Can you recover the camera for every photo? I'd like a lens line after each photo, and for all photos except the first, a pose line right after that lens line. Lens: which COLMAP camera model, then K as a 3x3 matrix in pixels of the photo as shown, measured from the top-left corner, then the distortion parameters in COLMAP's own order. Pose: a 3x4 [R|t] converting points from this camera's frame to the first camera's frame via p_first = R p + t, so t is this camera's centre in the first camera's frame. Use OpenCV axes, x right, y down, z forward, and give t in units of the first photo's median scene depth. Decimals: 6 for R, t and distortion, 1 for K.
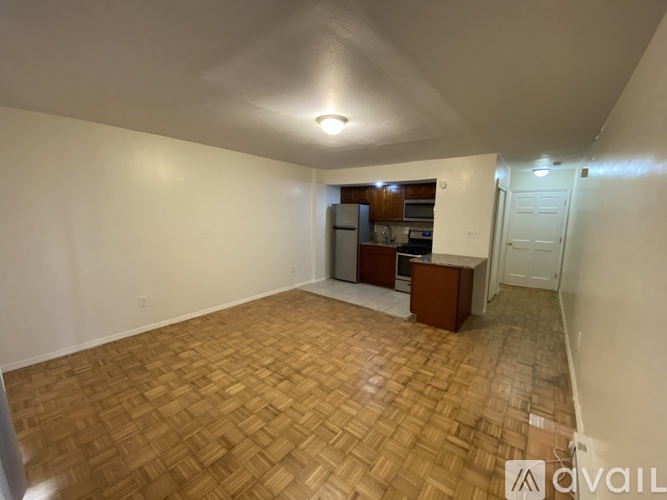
lens RADIAL K [[264.1, 0, 333.2], [0, 264.1, 248.2], [0, 0, 1]] dist [-0.006906, -0.004048]
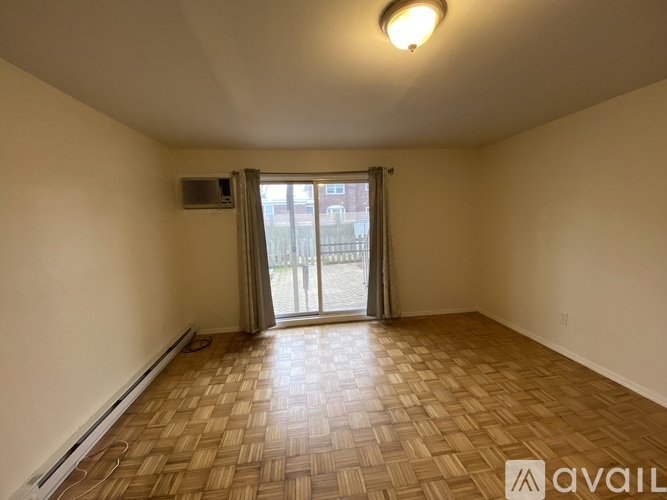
lens RADIAL K [[264.1, 0, 333.4], [0, 264.1, 249.6], [0, 0, 1]] dist [-0.006906, -0.004048]
pose [[-0.692444, 0.093050, -0.715446, 0.429552], [-0.073539, 0.977380, 0.198292, -0.142632], [0.717714, 0.189919, -0.669939, 1.179911]]
